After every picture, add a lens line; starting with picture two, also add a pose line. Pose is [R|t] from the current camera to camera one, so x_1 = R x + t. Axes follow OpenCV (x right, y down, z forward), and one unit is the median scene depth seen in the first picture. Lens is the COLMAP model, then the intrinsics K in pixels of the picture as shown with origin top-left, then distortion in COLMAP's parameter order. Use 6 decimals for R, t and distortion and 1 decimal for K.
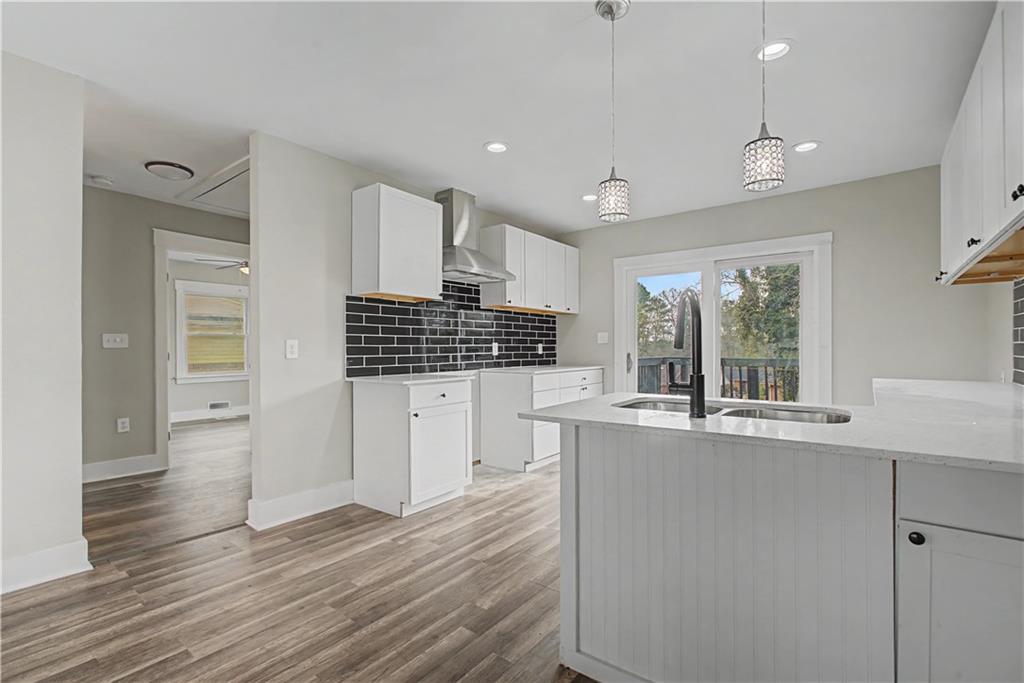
lens RADIAL K [[459.1, 0, 509.4], [0, 459.1, 348.1], [0, 0, 1]] dist [-0.005862, 0.001277]
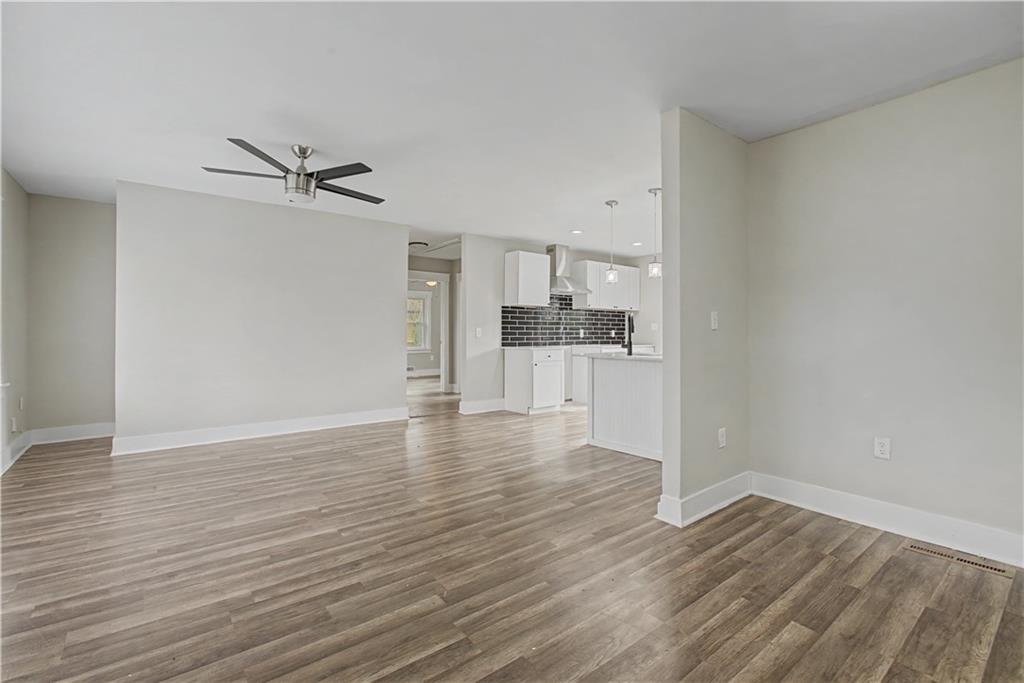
lens RADIAL K [[459.1, 0, 508.3], [0, 459.1, 333.8], [0, 0, 1]] dist [-0.005862, 0.001277]
pose [[0.968547, 0.007352, -0.248723, 0.144260], [-0.007119, 0.999973, 0.001837, 0.002647], [0.248730, -0.000009, 0.968573, -0.783457]]
